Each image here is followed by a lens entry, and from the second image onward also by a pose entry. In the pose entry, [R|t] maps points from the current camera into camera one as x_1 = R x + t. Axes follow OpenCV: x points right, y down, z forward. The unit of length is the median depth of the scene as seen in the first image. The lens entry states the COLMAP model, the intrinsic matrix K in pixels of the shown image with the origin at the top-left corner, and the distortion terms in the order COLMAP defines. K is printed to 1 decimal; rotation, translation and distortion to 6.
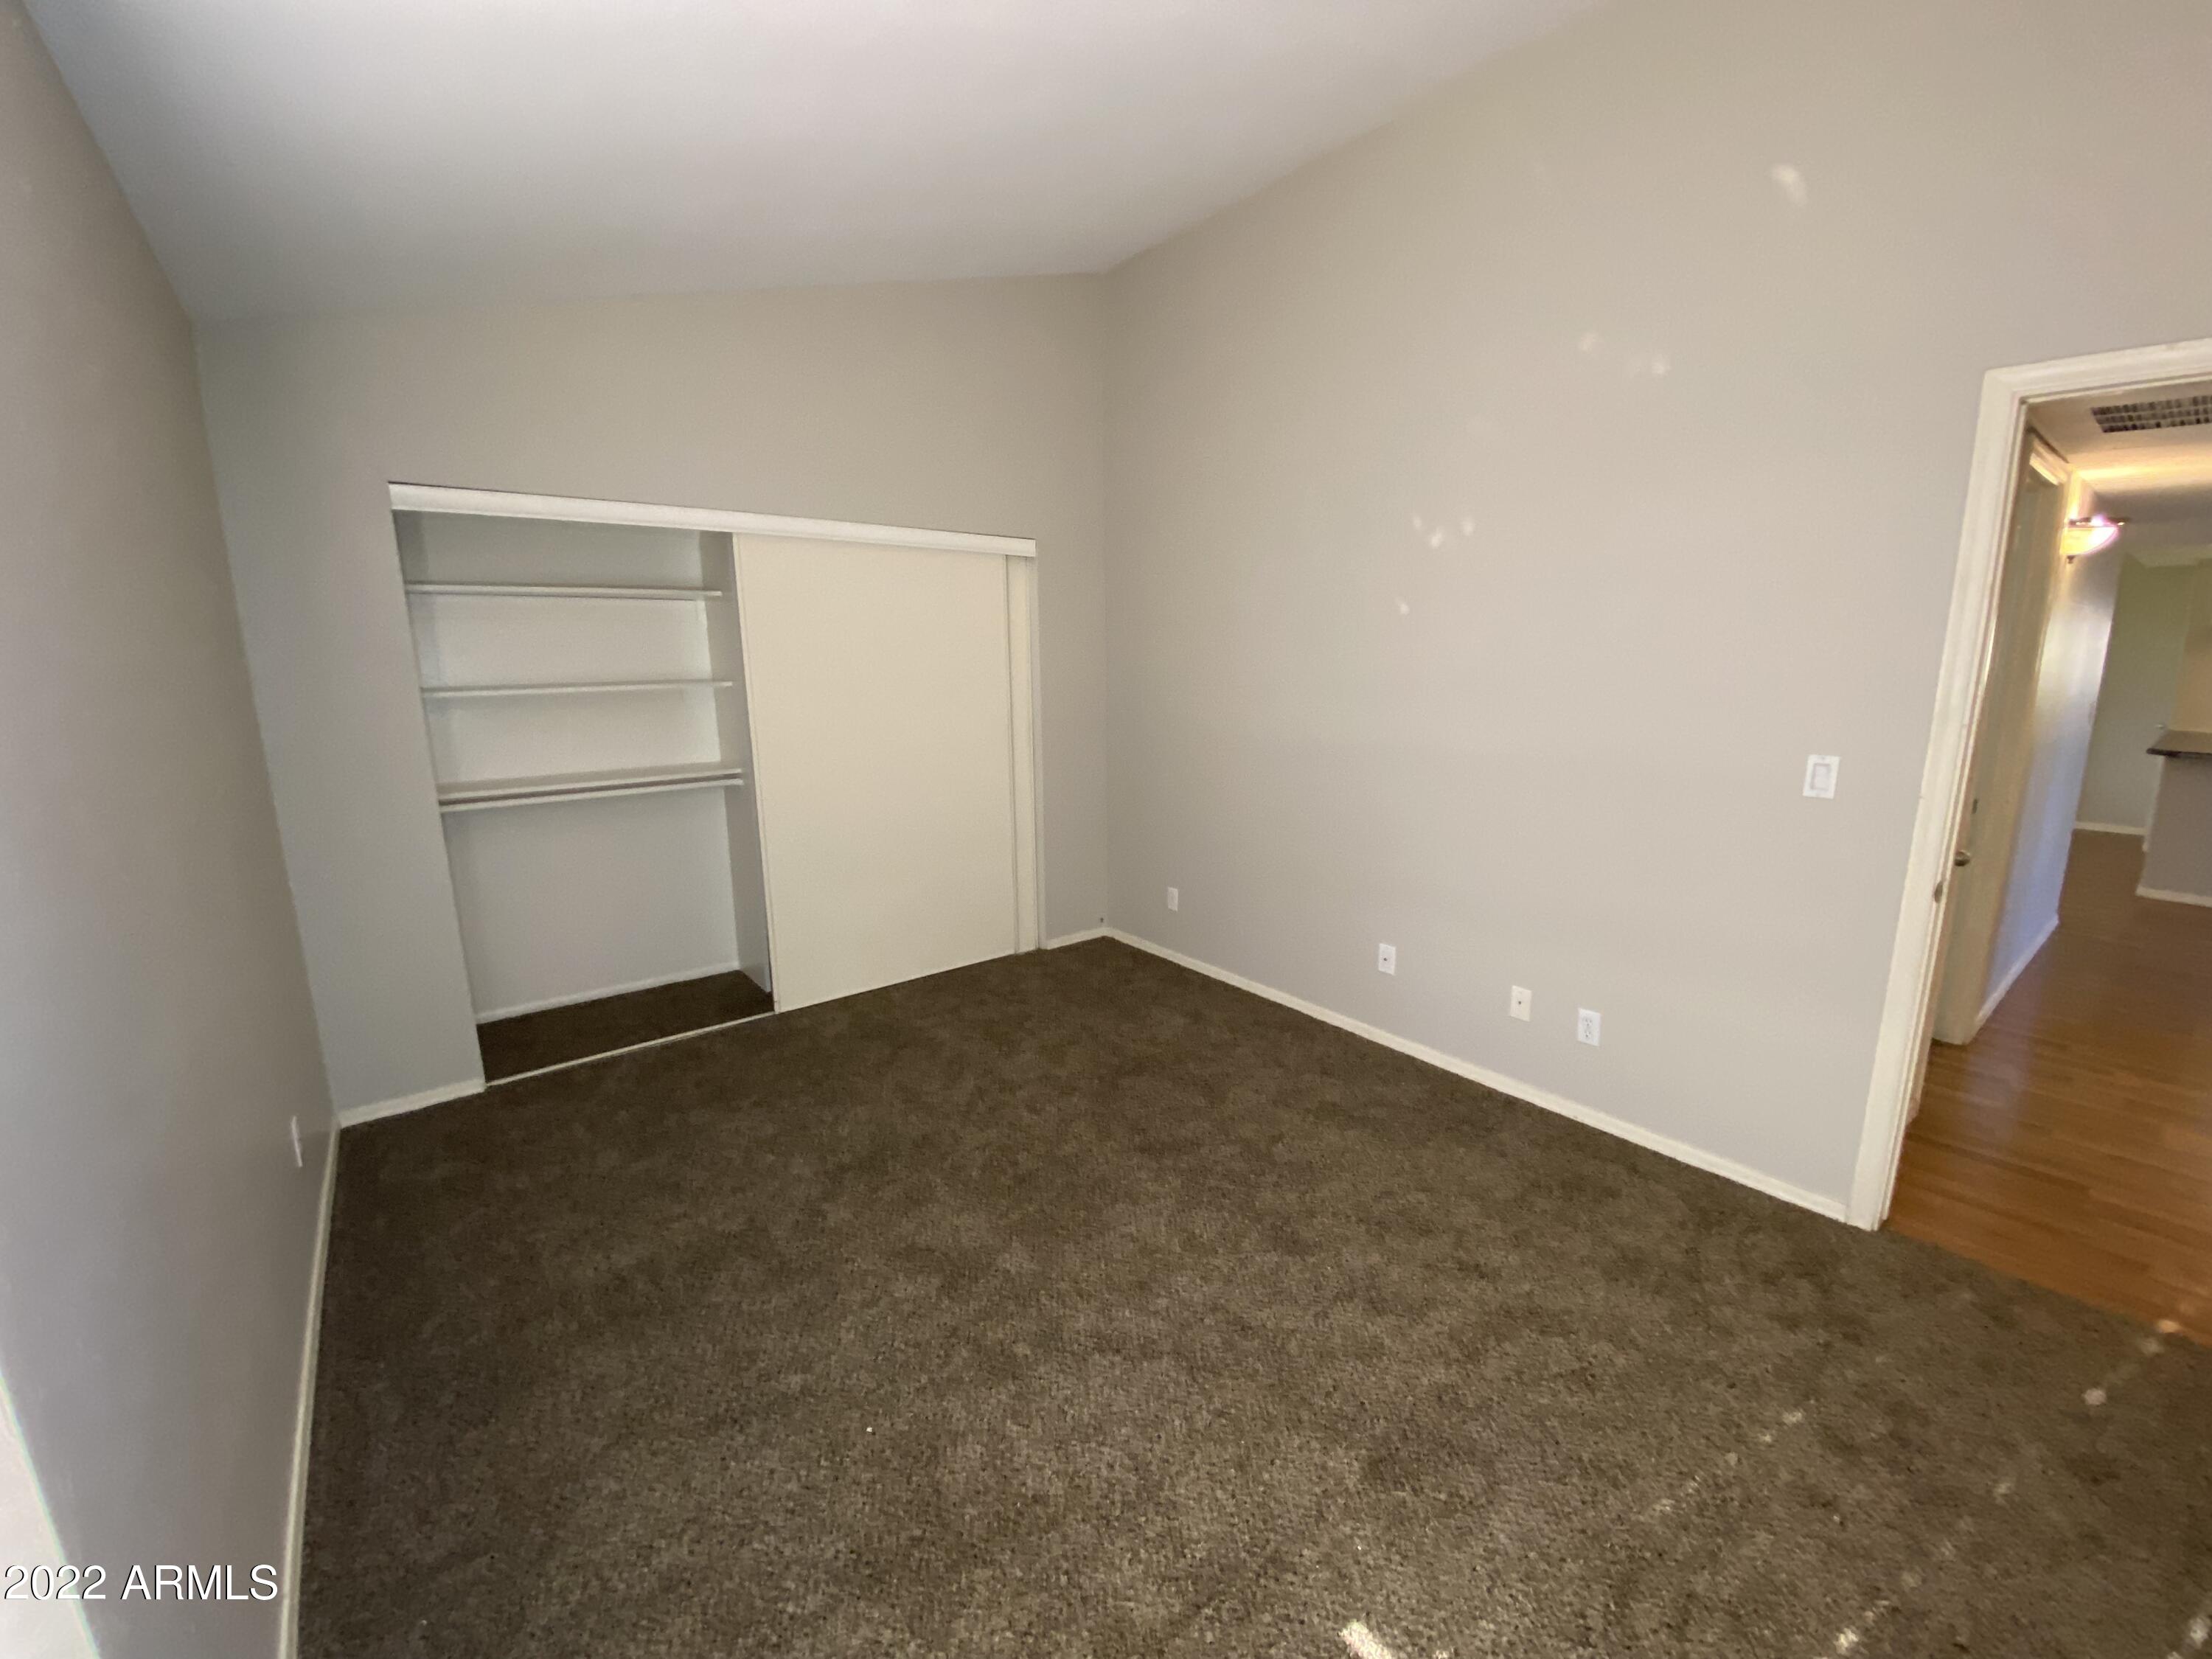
lens RADIAL K [[886.0, 0, 1095.9], [0, 886.0, 836.0], [0, 0, 1]] dist [0.055401, -0.043539]
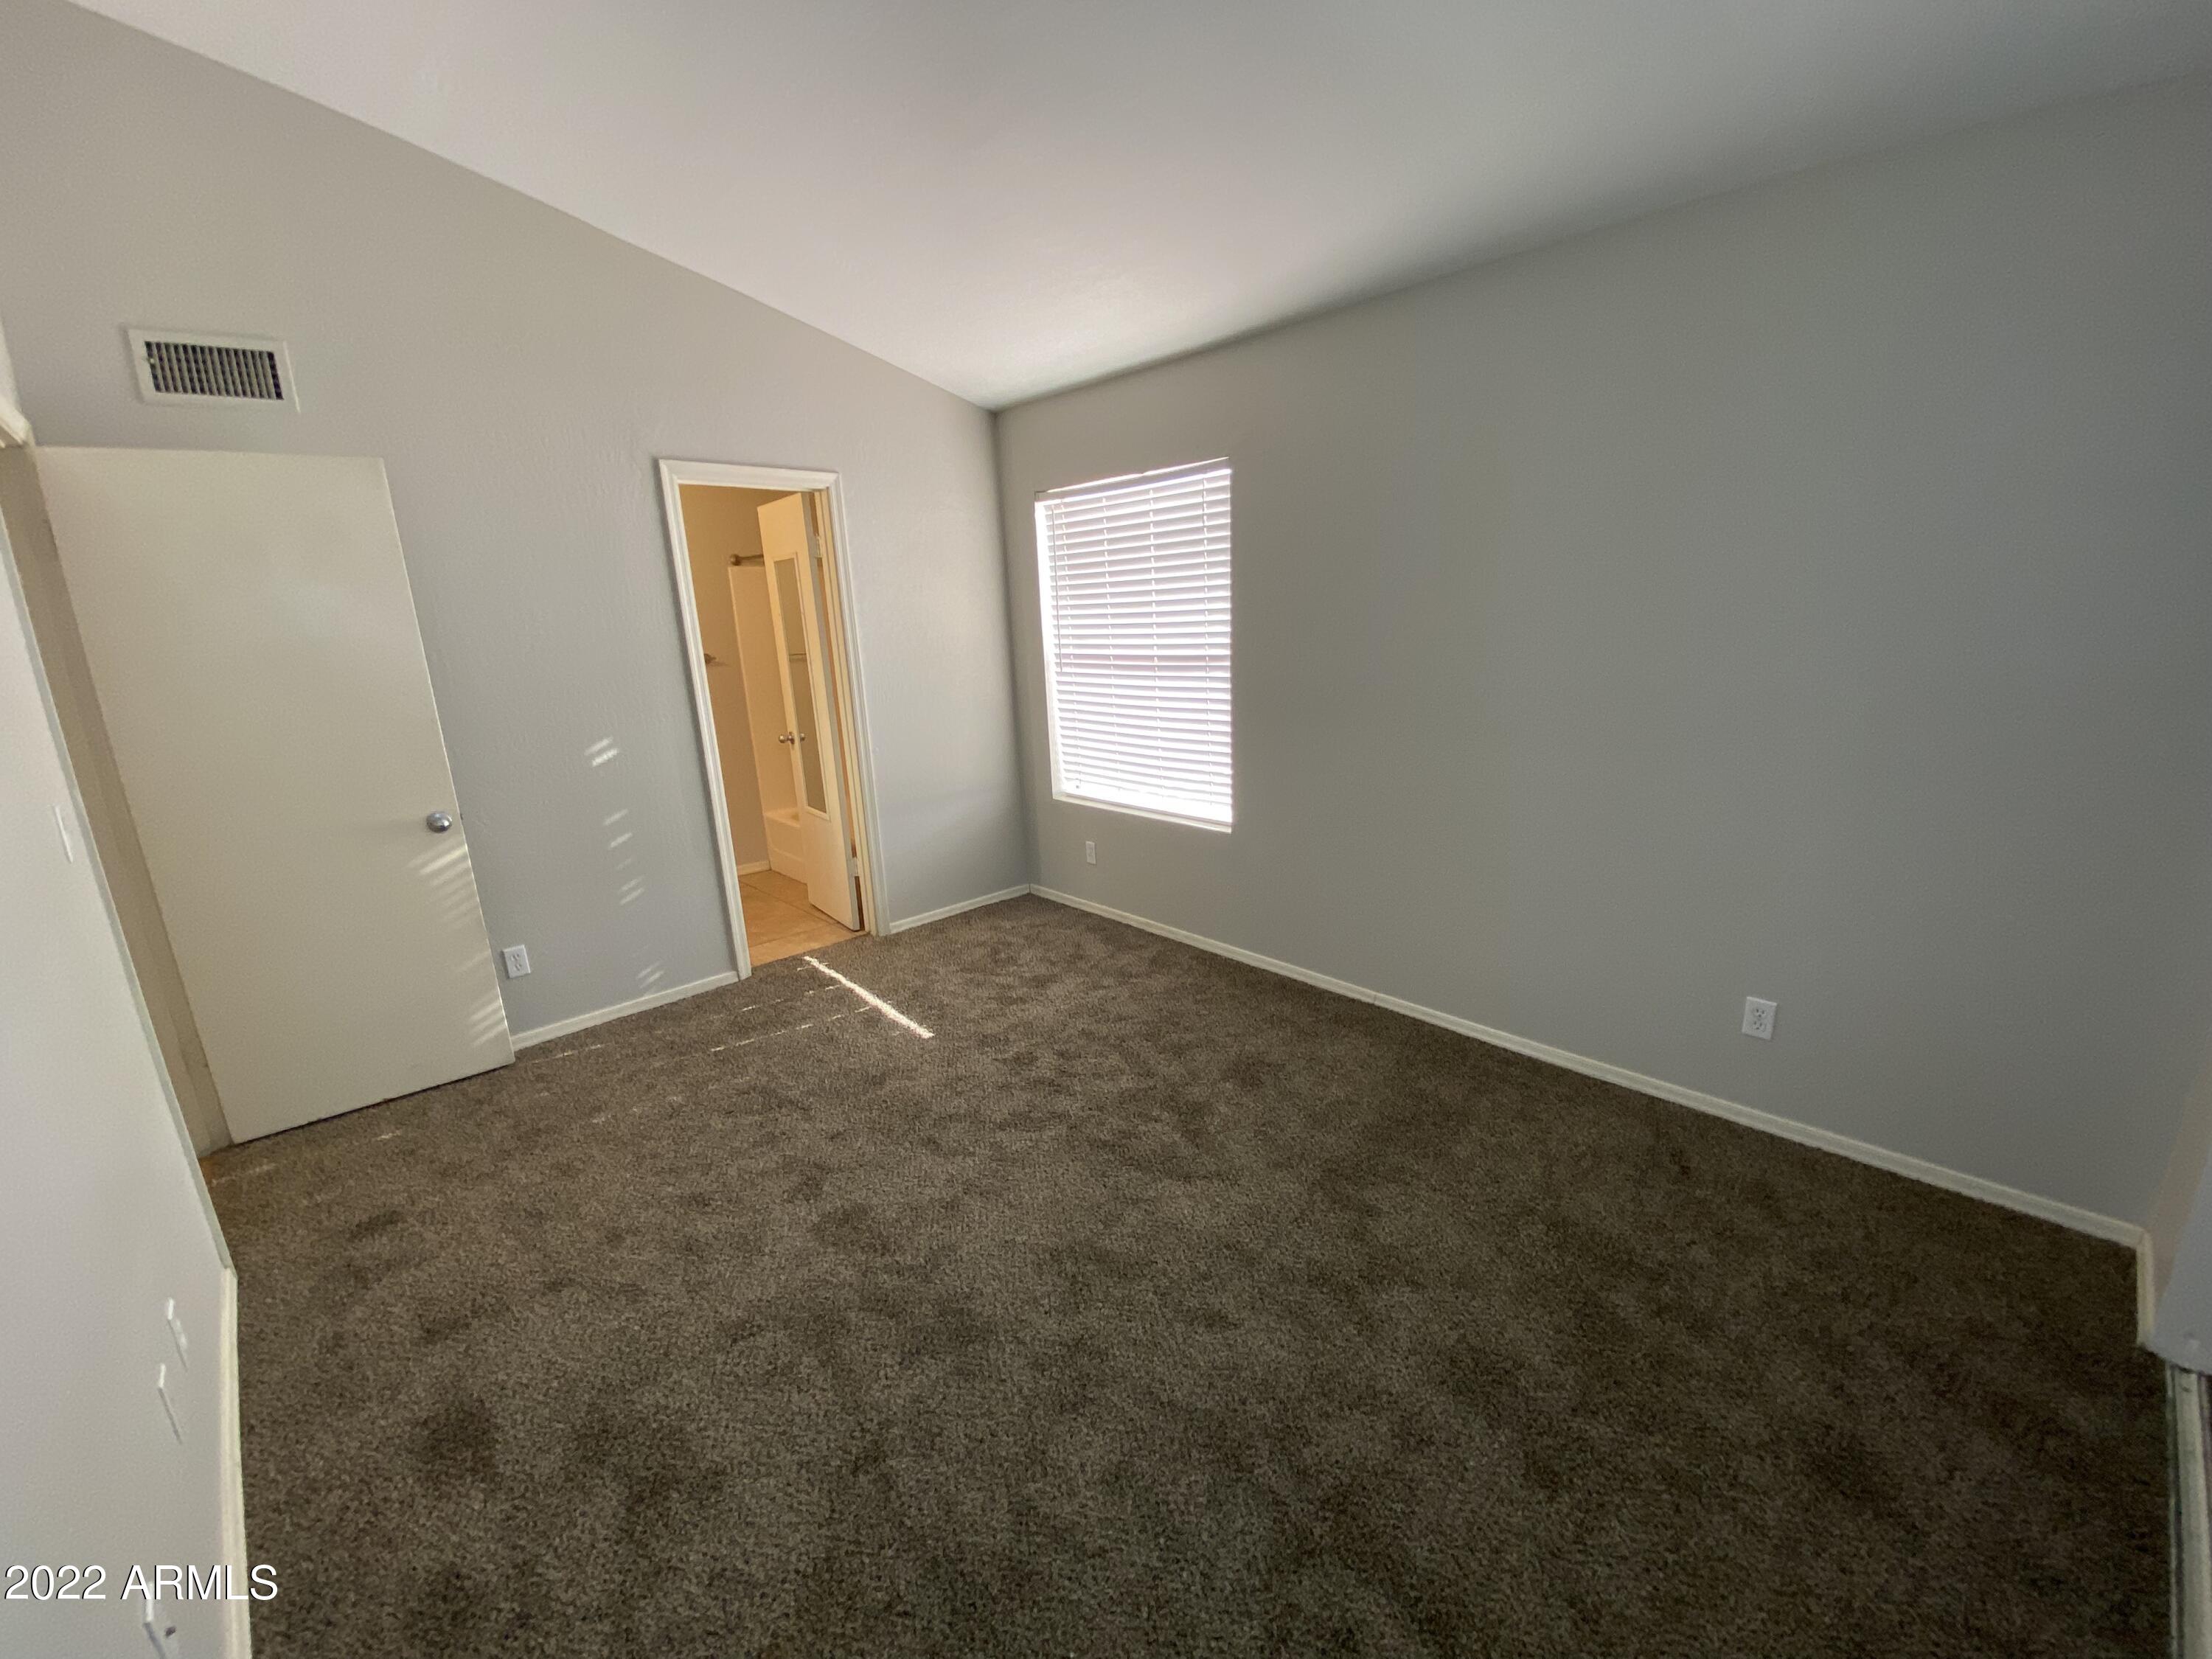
lens RADIAL K [[904.8, 0, 1096.4], [0, 904.8, 837.5], [0, 0, 1]] dist [0.061604, -0.038809]
pose [[-0.994109, 0.085254, -0.066929, -0.014750], [0.046046, 0.891197, 0.451273, -0.258008], [0.098120, 0.445533, -0.889872, 1.222650]]
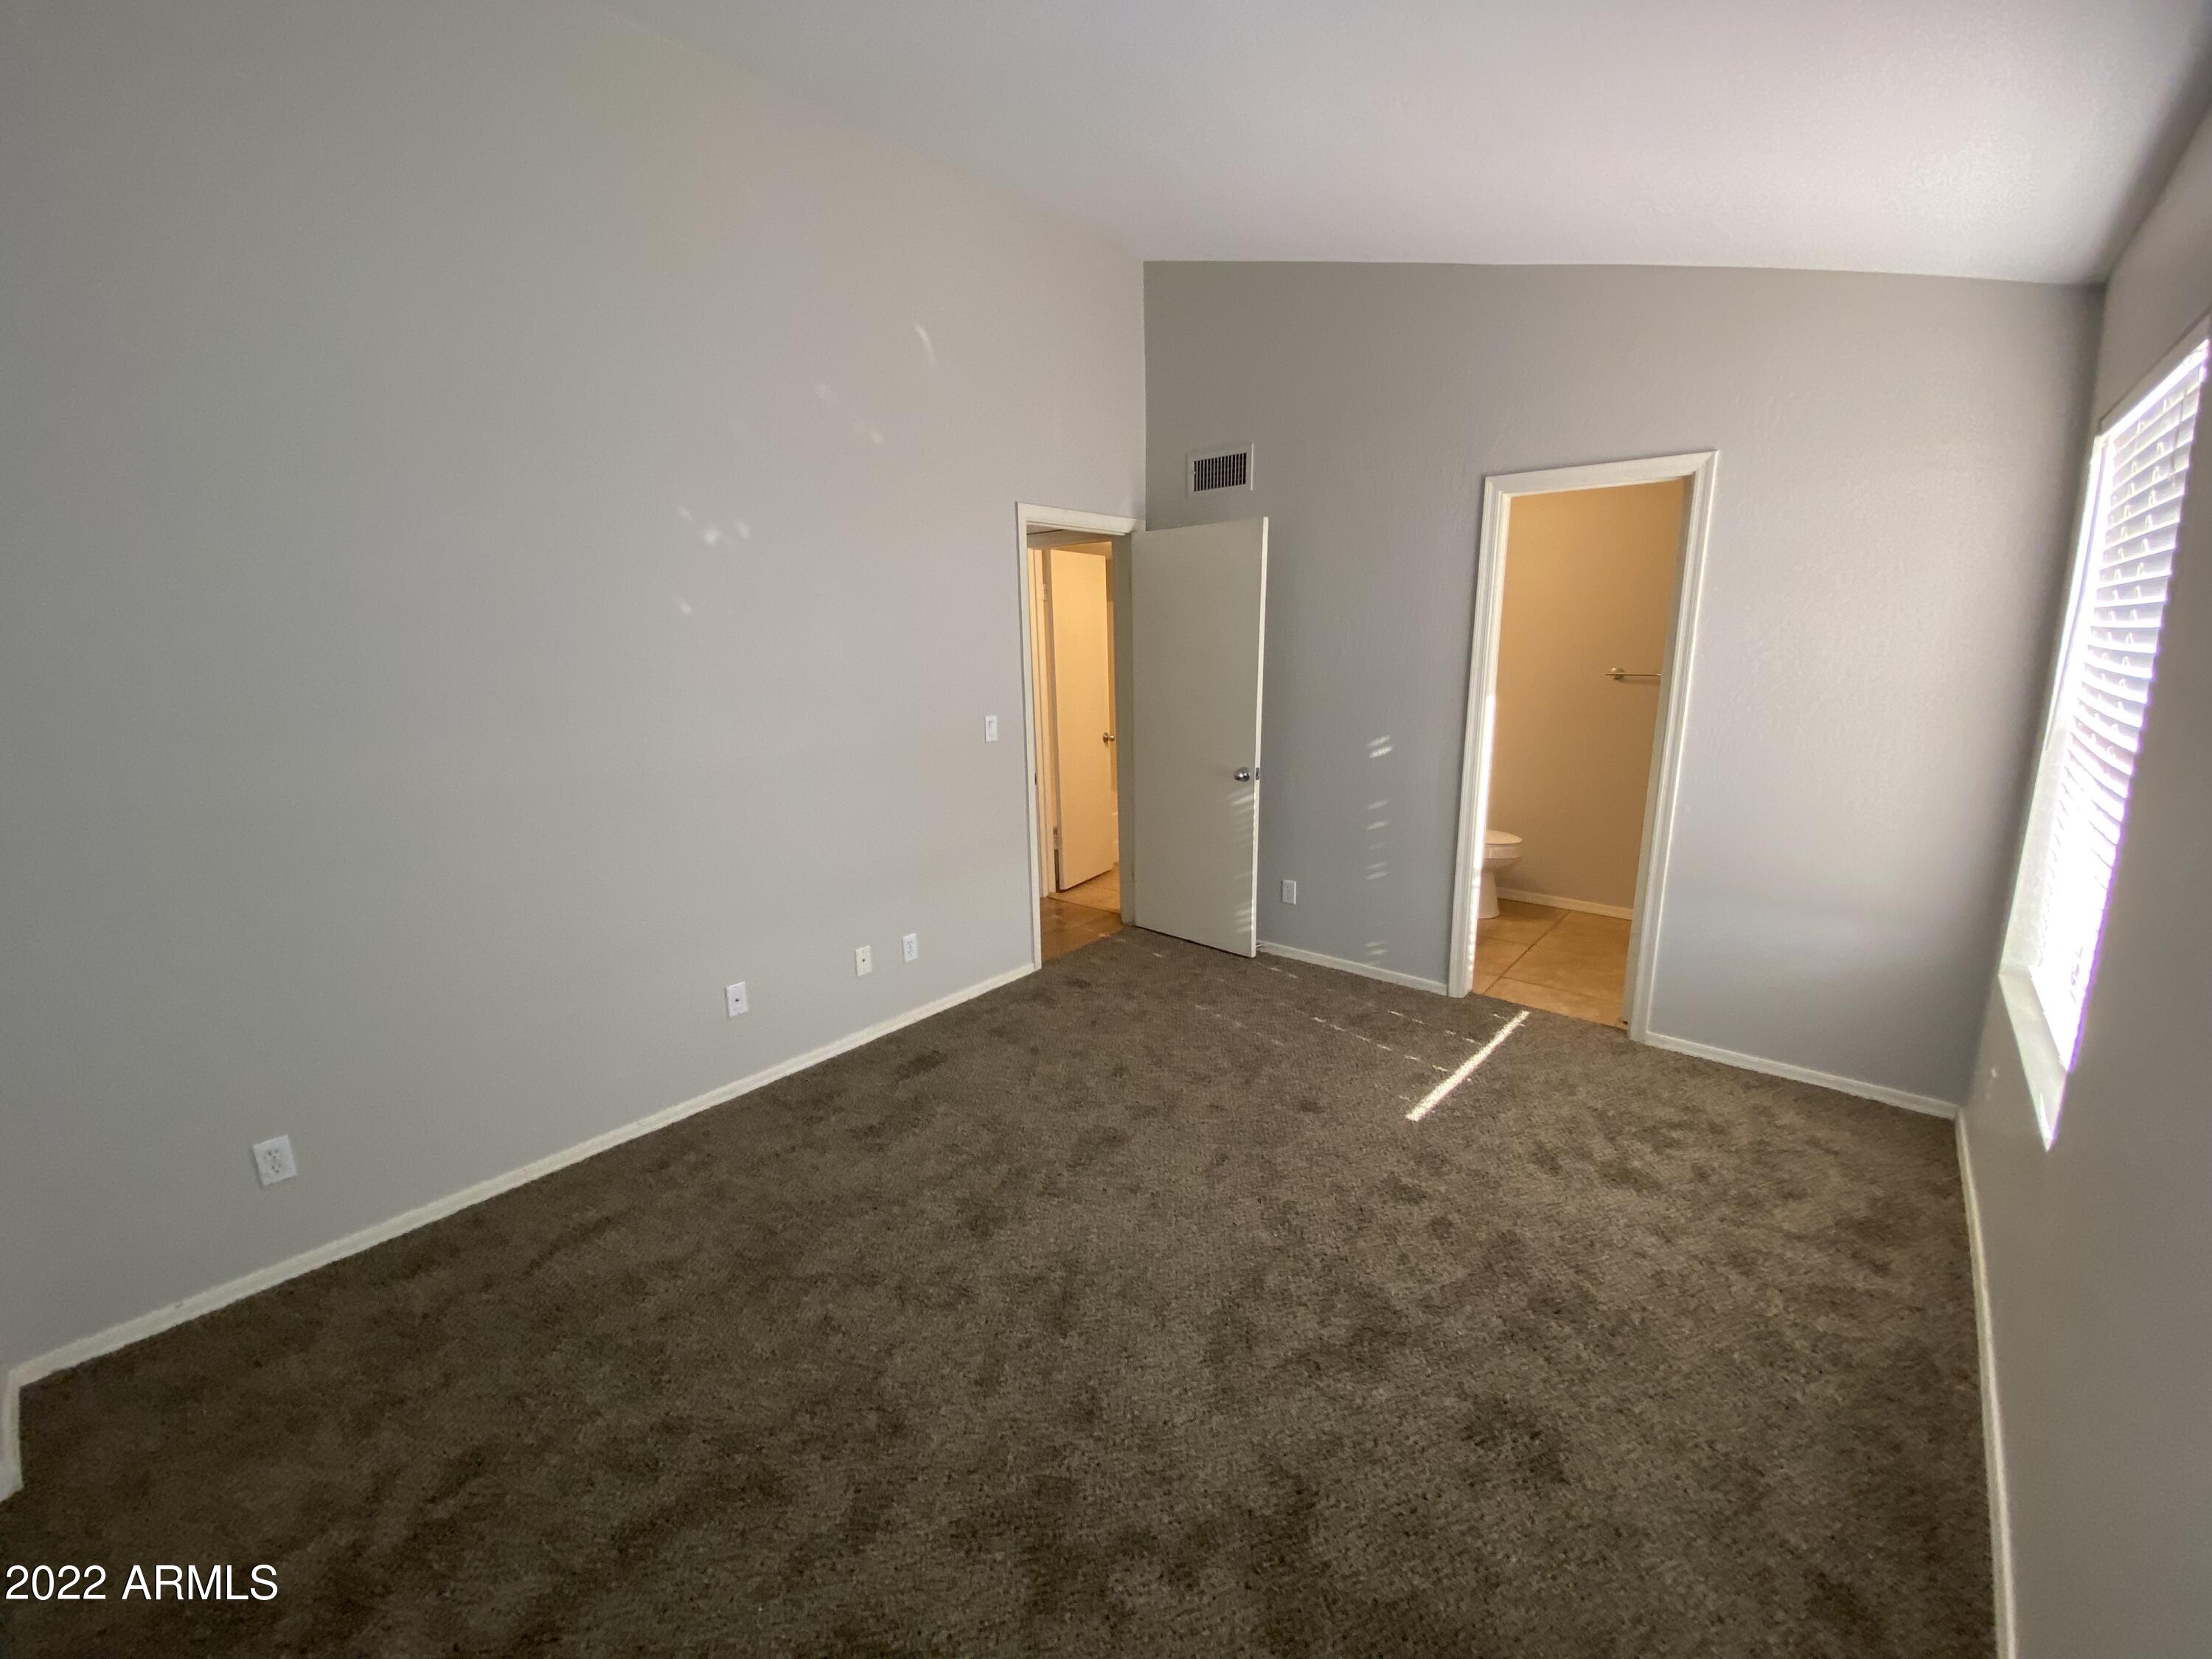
lens RADIAL K [[904.8, 0, 1096.4], [0, 904.8, 837.5], [0, 0, 1]] dist [0.061604, -0.038809]
pose [[-0.200837, -0.190577, 0.960908, -0.612264], [0.226418, 0.945305, 0.234805, -0.153038], [-0.953100, 0.264725, -0.146702, 0.762439]]
